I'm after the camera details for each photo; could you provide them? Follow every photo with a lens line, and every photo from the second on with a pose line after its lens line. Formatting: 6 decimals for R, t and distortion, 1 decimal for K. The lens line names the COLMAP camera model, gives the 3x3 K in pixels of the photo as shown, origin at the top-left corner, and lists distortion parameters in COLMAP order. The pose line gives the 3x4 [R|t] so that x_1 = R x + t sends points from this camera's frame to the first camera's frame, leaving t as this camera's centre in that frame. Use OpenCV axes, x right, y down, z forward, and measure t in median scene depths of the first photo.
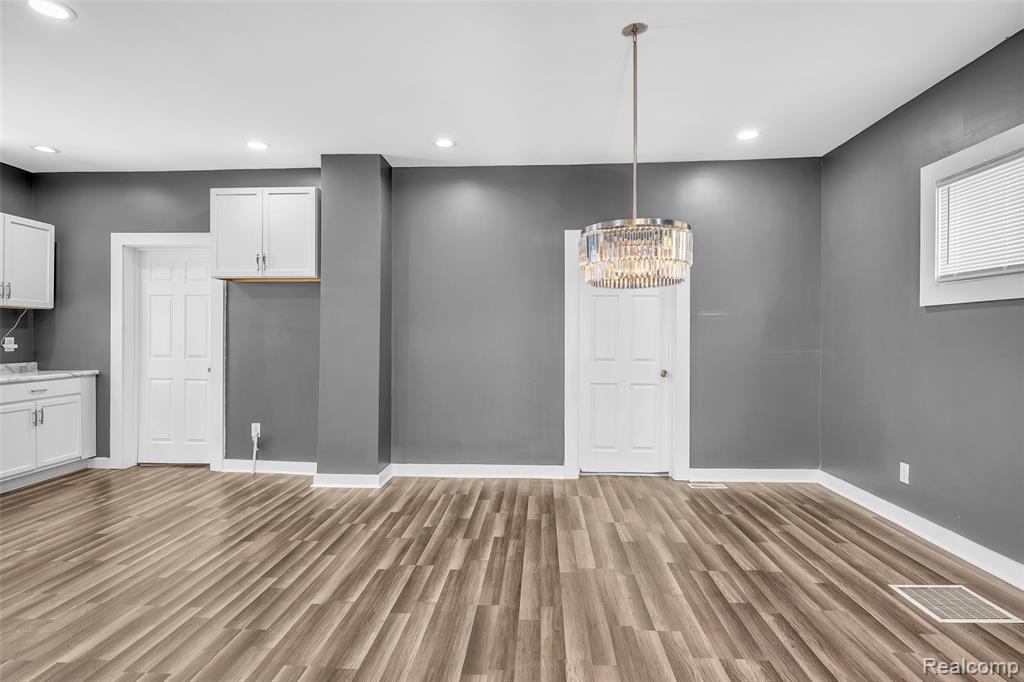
lens RADIAL K [[530.4, 0, 513.3], [0, 530.4, 339.9], [0, 0, 1]] dist [0.003707, -0.001296]
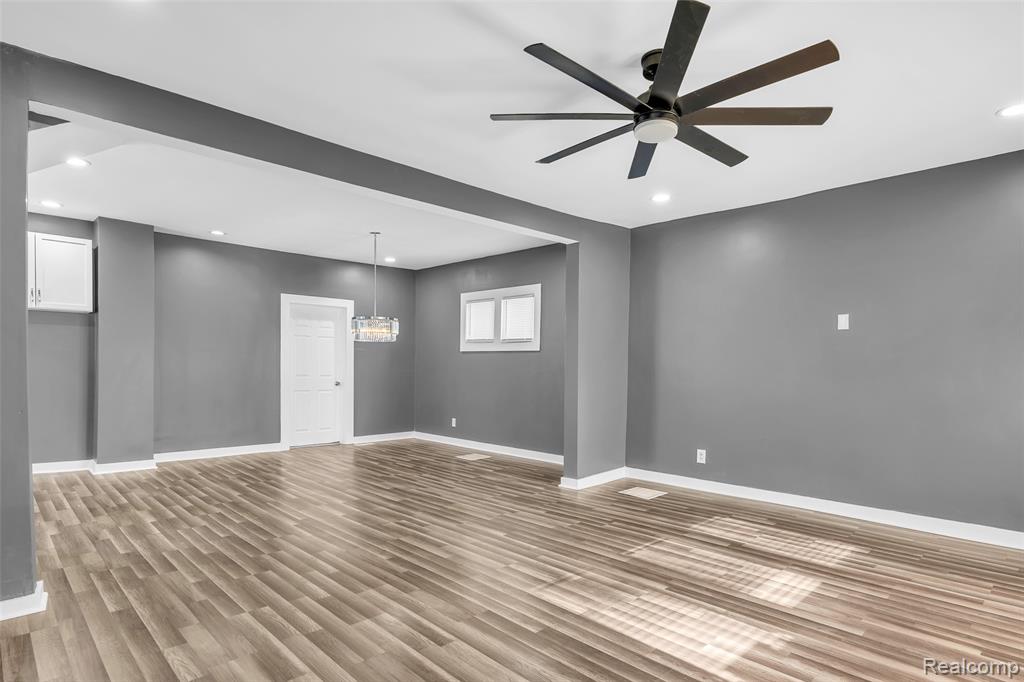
lens RADIAL K [[560.3, 0, 502.4], [0, 560.3, 343.8], [0, 0, 1]] dist [0.028985, 0.000439]
pose [[0.698944, 0.036932, 0.714222, -0.932347], [-0.012950, 0.999156, -0.038992, -0.001031], [-0.715059, 0.018004, 0.698832, -0.927202]]
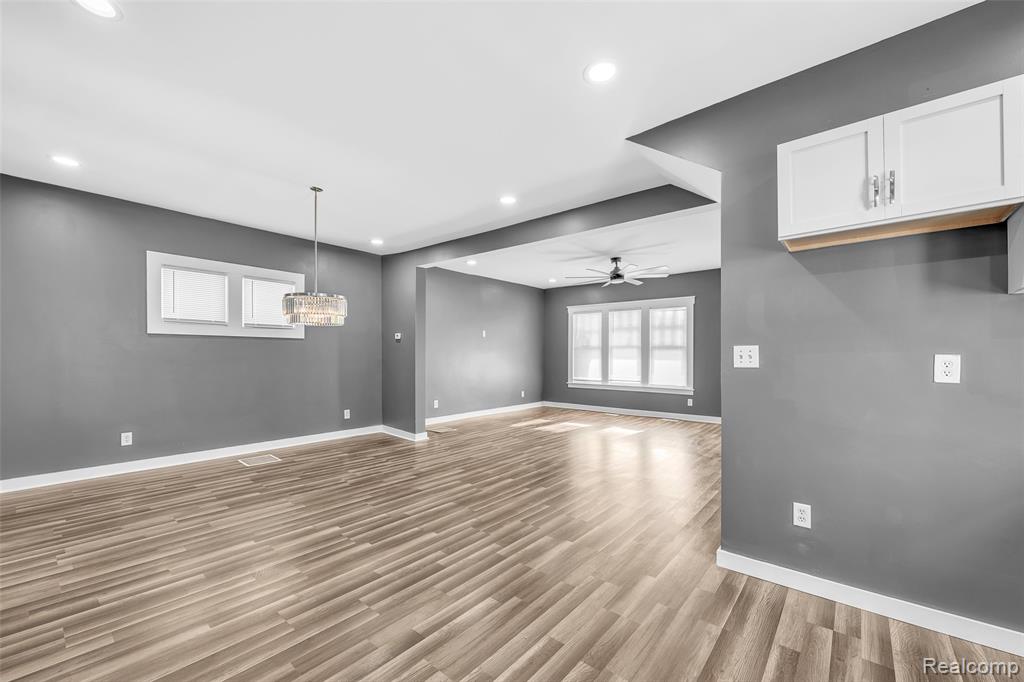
lens RADIAL K [[415.1, 0, 510.6], [0, 415.1, 349.2], [0, 0, 1]] dist [-0.000325, 0.000378]
pose [[-0.801610, 0.005596, 0.597820, -0.943434], [-0.004608, 0.999869, -0.015538, 0.001894], [-0.597829, -0.015210, -0.801479, 1.384923]]
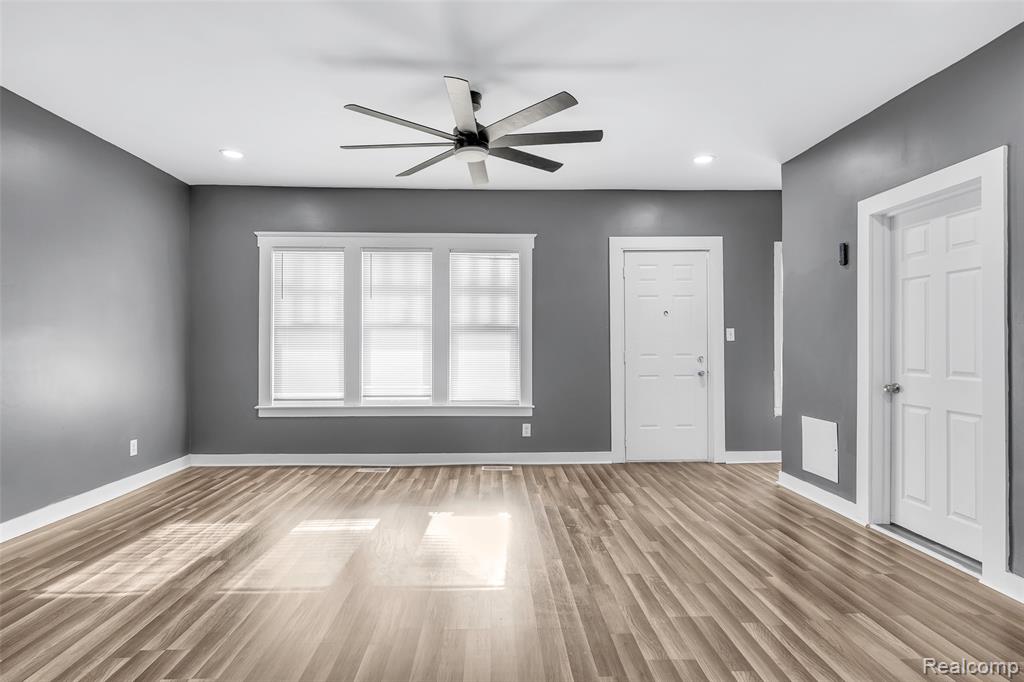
lens RADIAL K [[530.4, 0, 512.4], [0, 530.4, 343.0], [0, 0, 1]] dist [0.003707, -0.001296]
pose [[-0.995530, -0.001212, -0.094441, -0.148578], [-0.000422, 0.999965, -0.008384, 0.008273], [0.094447, -0.008307, -0.995495, 0.507225]]
